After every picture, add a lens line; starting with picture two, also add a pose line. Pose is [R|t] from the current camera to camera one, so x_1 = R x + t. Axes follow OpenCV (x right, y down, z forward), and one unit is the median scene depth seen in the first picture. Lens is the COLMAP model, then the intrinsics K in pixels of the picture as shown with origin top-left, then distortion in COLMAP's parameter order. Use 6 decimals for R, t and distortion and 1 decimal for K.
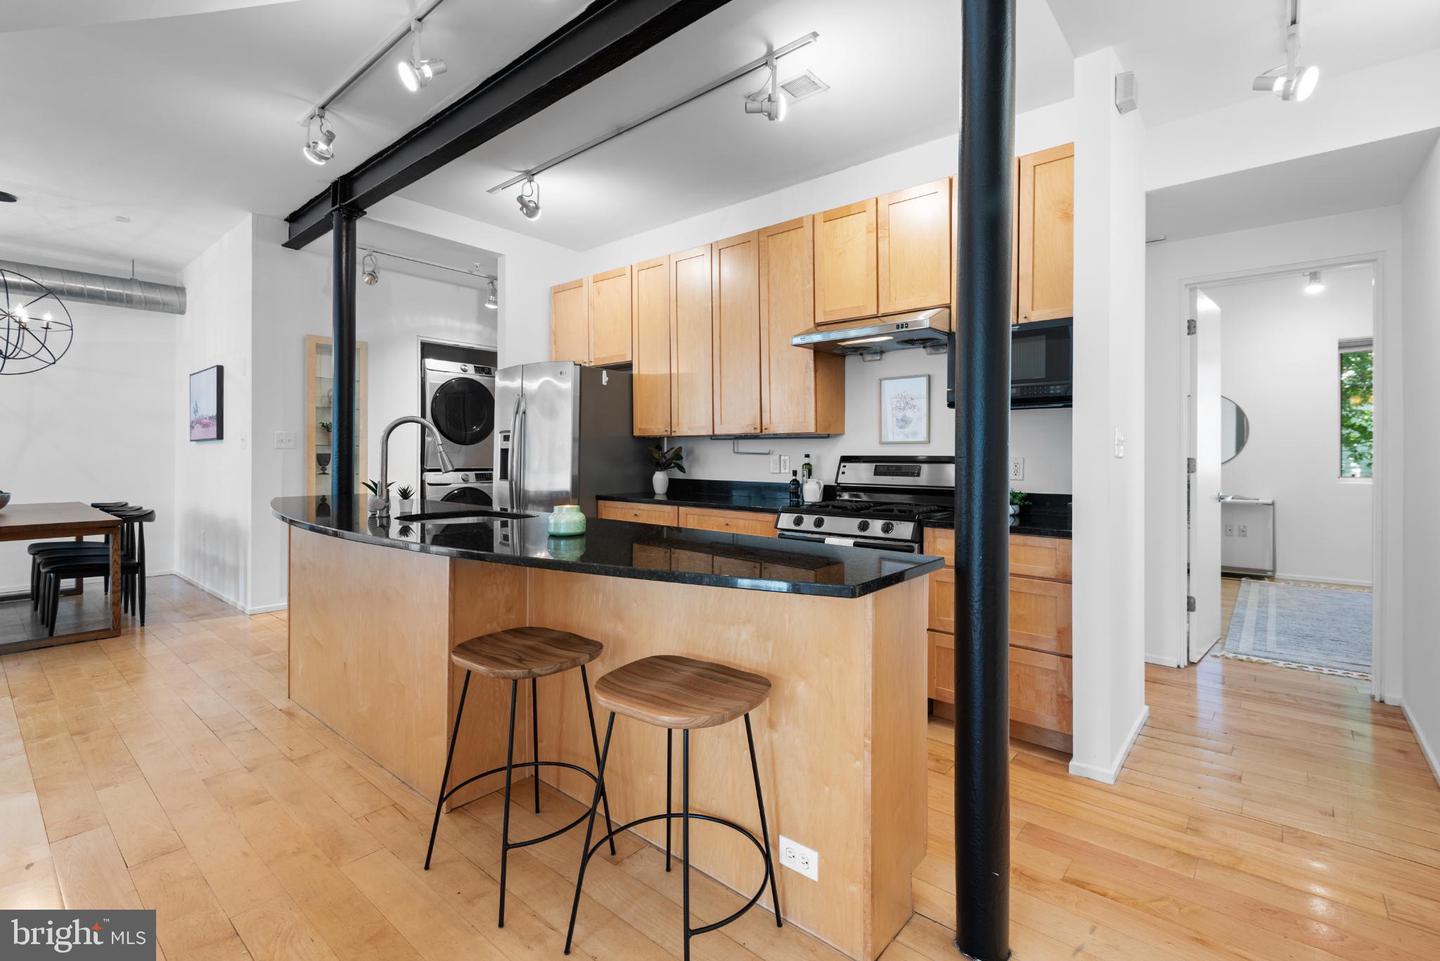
lens RADIAL K [[647.4, 0, 737.9], [0, 647.4, 454.9], [0, 0, 1]] dist [0.026703, -0.011538]
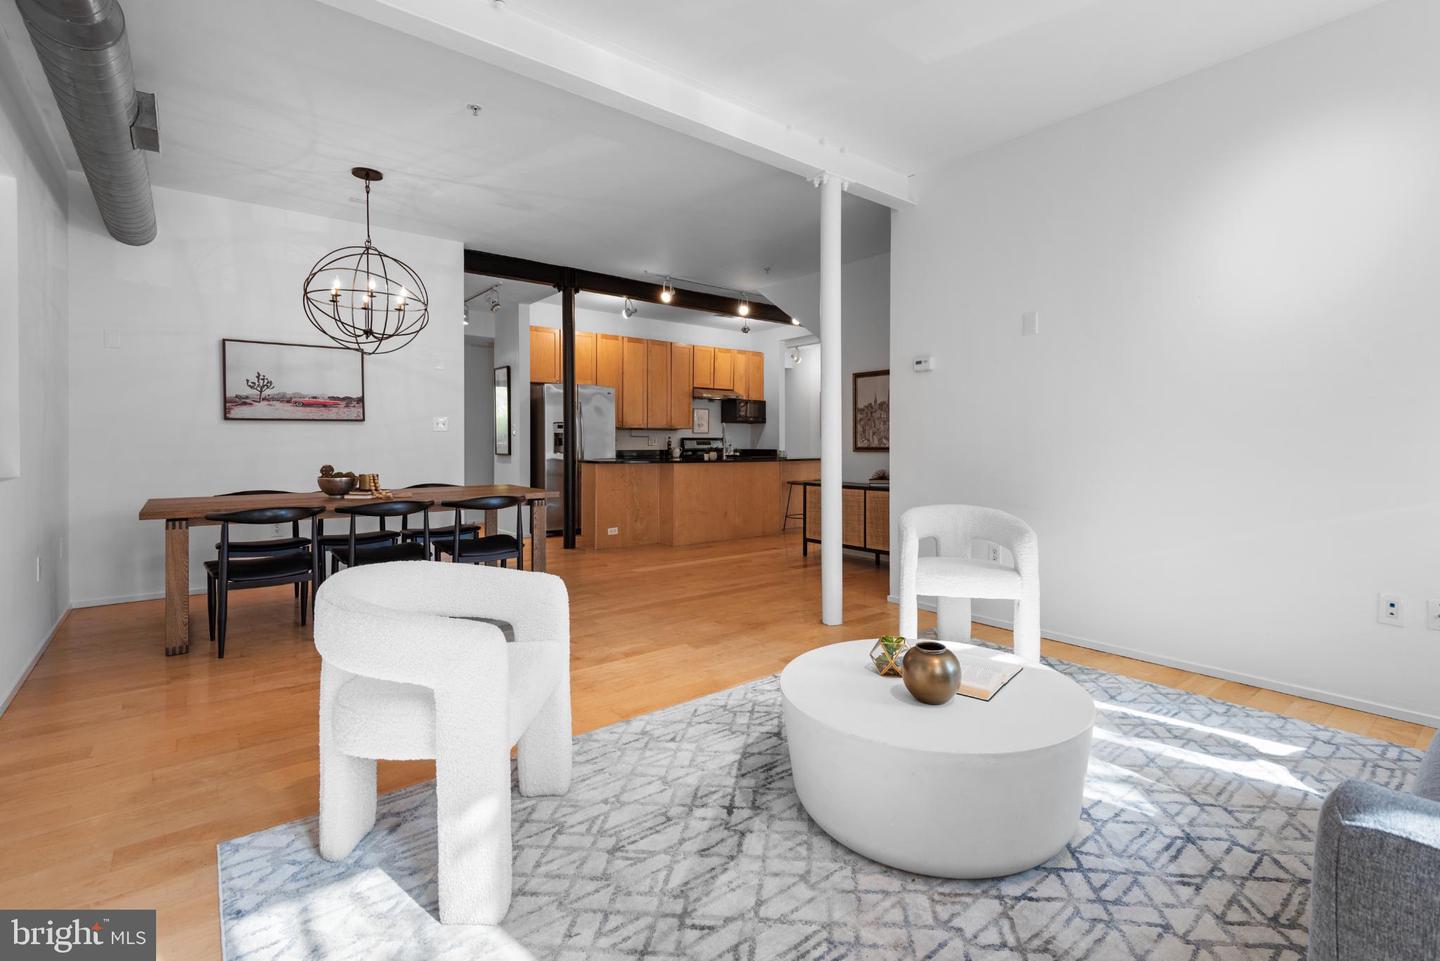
lens RADIAL K [[661.6, 0, 738.7], [0, 661.6, 447.2], [0, 0, 1]] dist [0.033543, -0.020708]
pose [[0.202644, -0.011609, 0.979184, -2.035874], [0.003648, 0.999932, 0.011100, 0.009293], [-0.979246, 0.001322, 0.202673, 0.246992]]
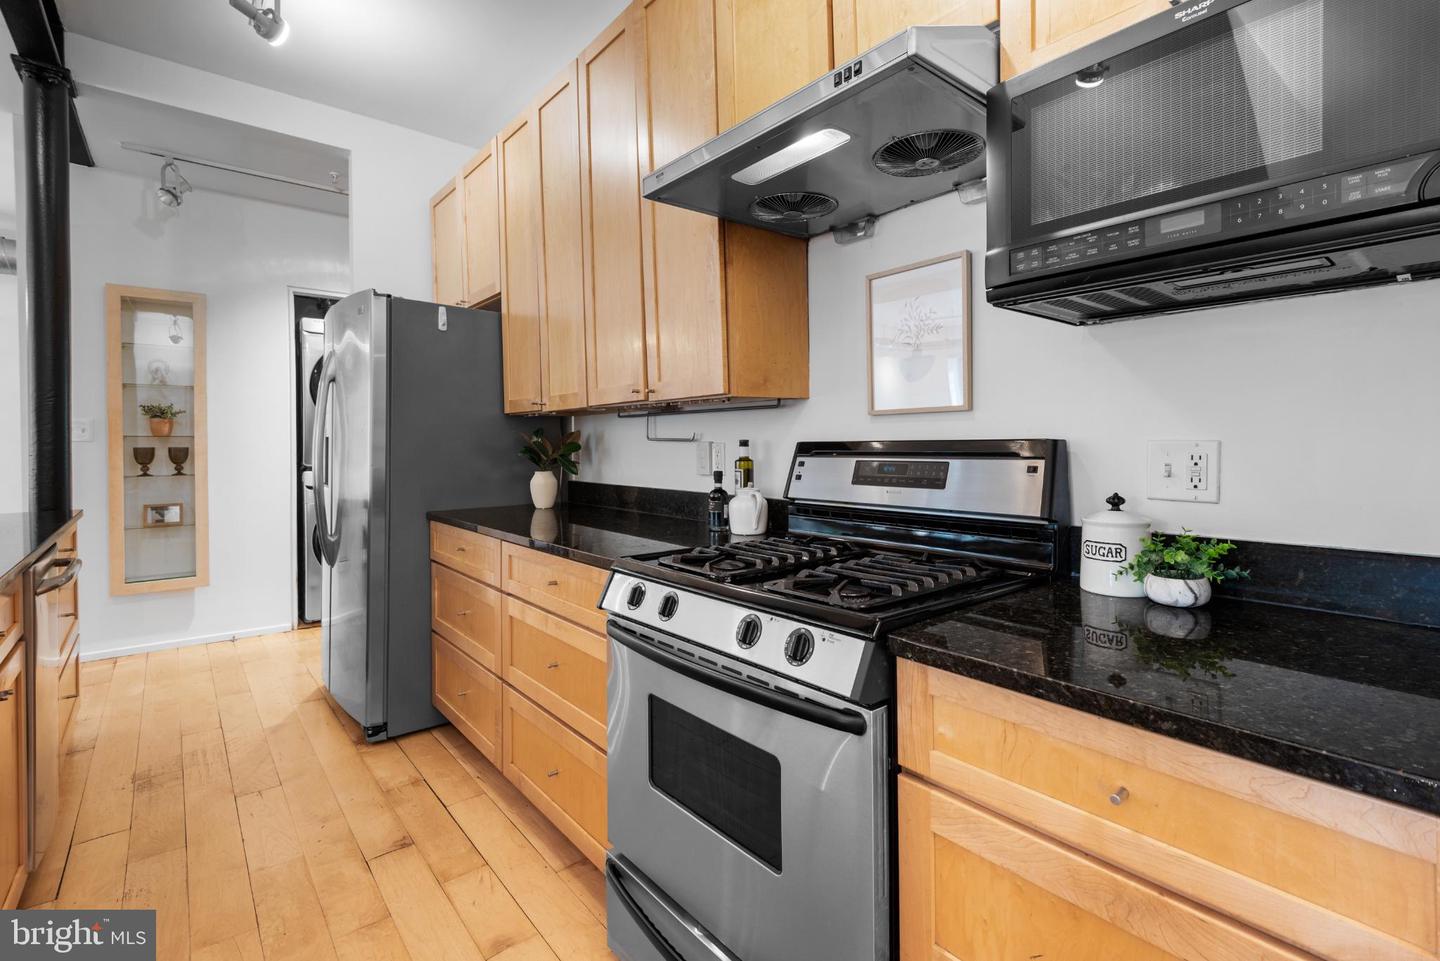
lens RADIAL K [[661.6, 0, 738.7], [0, 661.6, 447.2], [0, 0, 1]] dist [0.033543, -0.020708]
pose [[0.984858, -0.010531, -0.173046, 0.180406], [0.011454, 0.999925, 0.004337, 0.002032], [0.172987, -0.006253, 0.984904, 0.443762]]
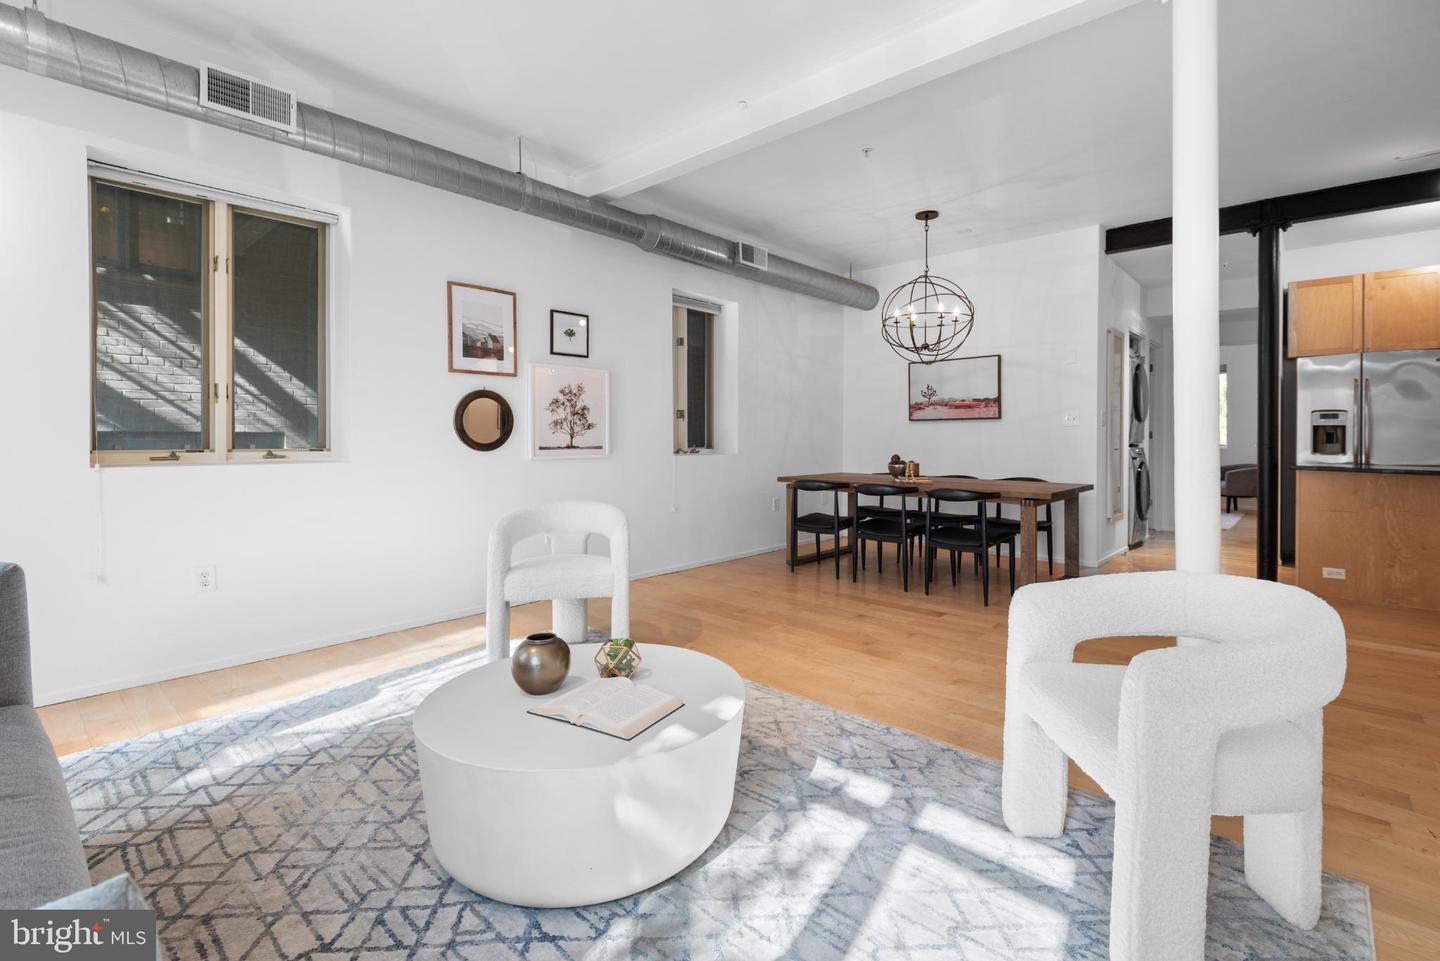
lens RADIAL K [[649.5, 0, 739.0], [0, 649.5, 442.2], [0, 0, 1]] dist [0.029219, -0.016949]
pose [[0.999147, -0.000394, -0.041303, -1.440194], [0.000588, 0.999989, 0.004687, 0.014486], [0.041301, -0.004707, 0.999136, -0.209933]]
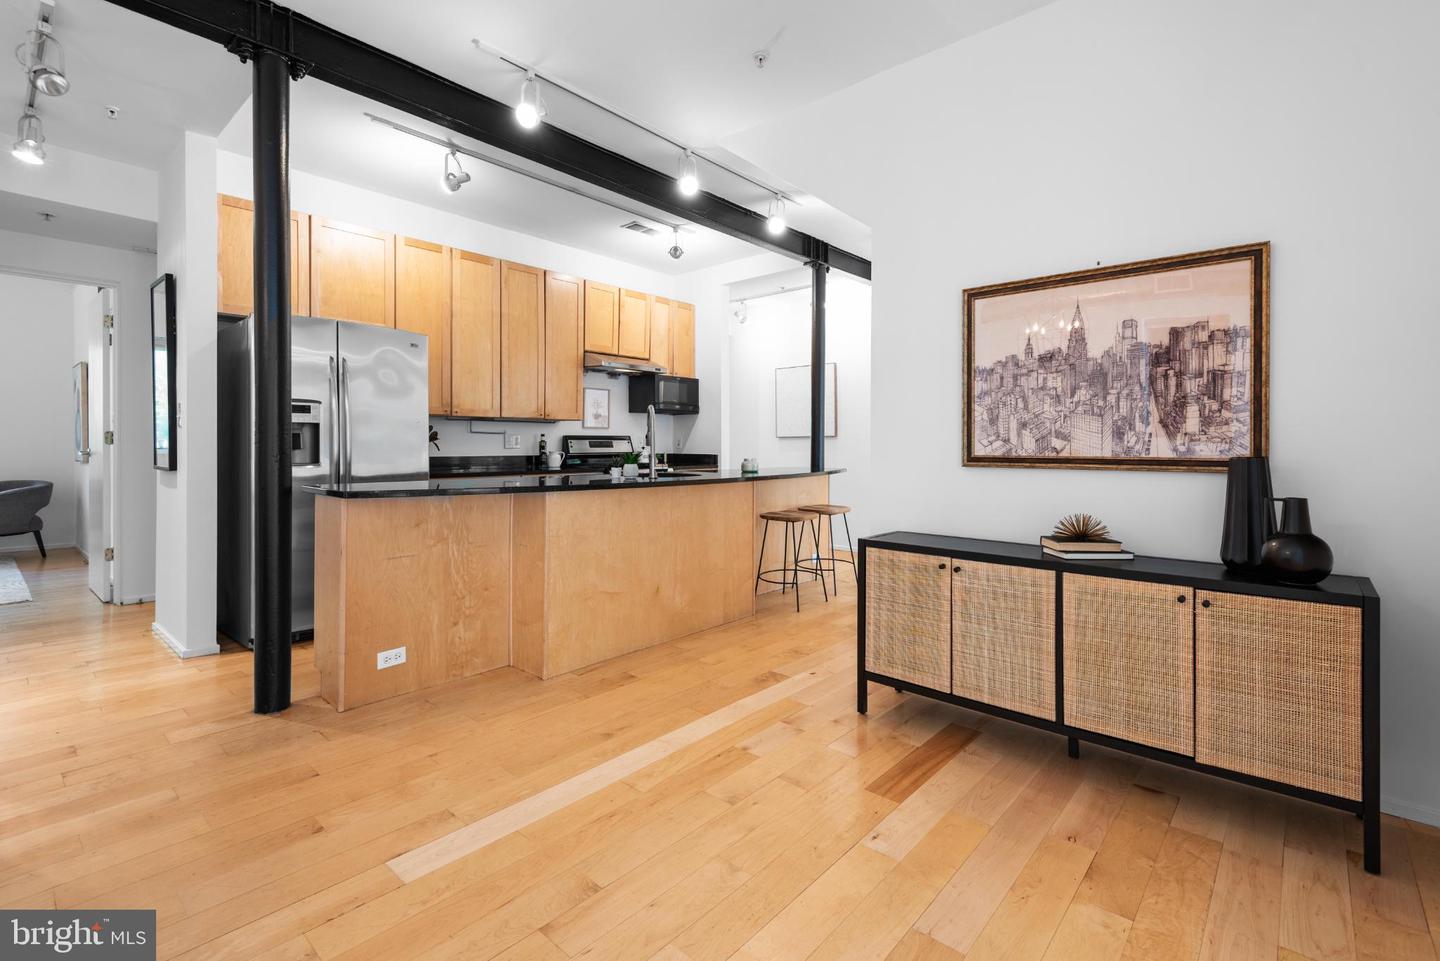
lens RADIAL K [[649.5, 0, 739.0], [0, 649.5, 442.2], [0, 0, 1]] dist [0.029219, -0.016949]
pose [[0.025672, -0.003106, 0.999666, -1.184549], [-0.000151, 0.999995, 0.003111, 0.011171], [-0.999670, -0.000230, 0.025671, 0.503139]]
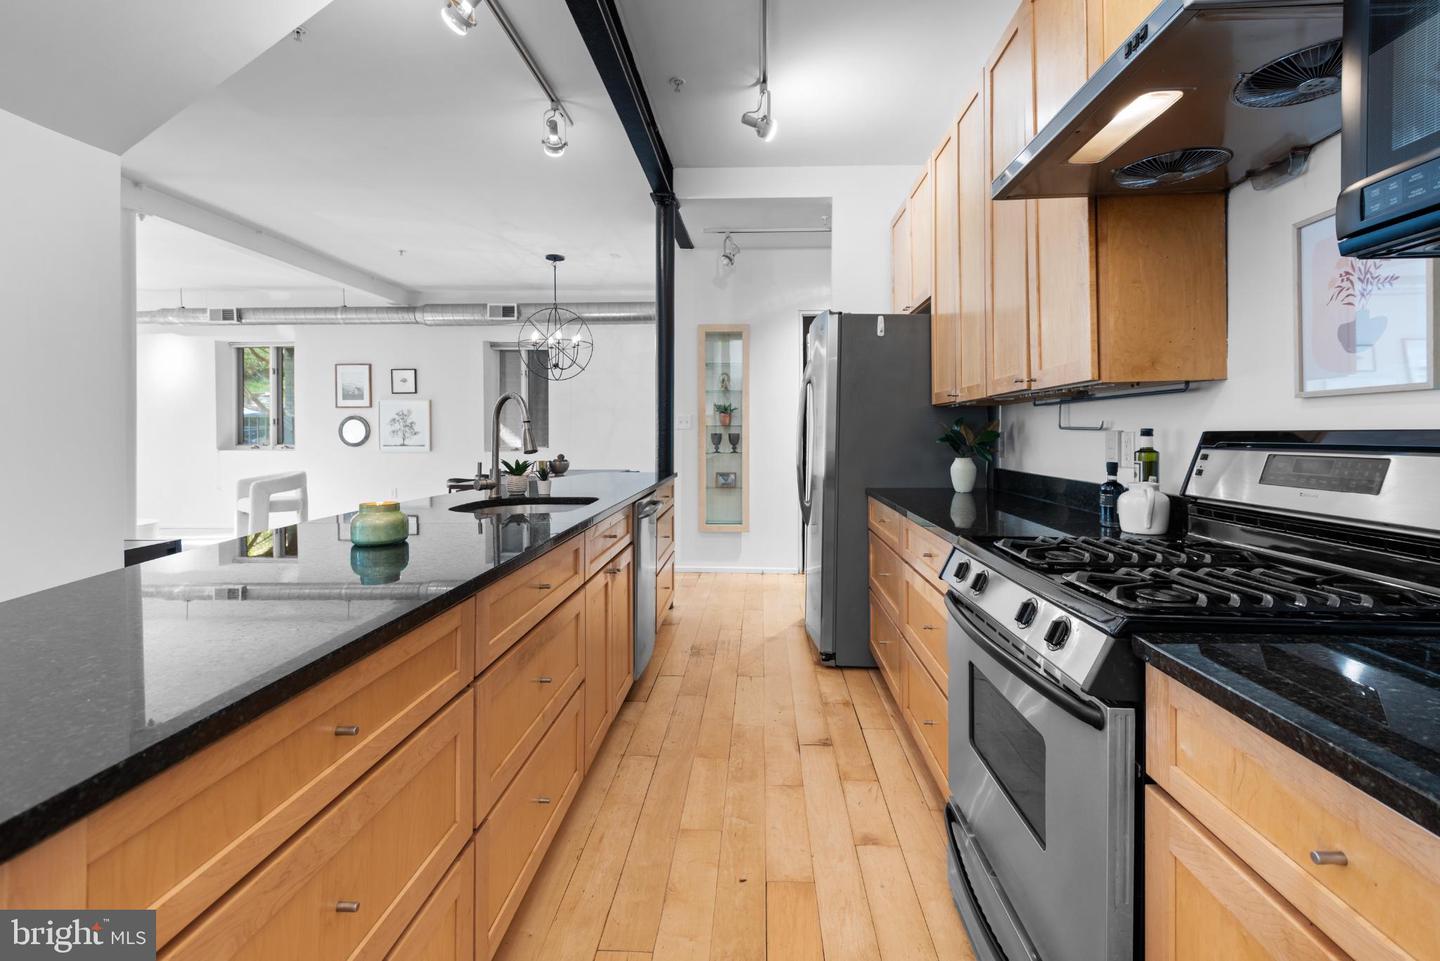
lens RADIAL K [[649.5, 0, 739.0], [0, 649.5, 442.2], [0, 0, 1]] dist [0.029219, -0.016949]
pose [[0.609258, 0.006214, -0.792947, 0.280616], [0.000802, 0.999964, 0.008453, 0.003737], [0.792971, -0.005787, 0.609231, 0.445642]]
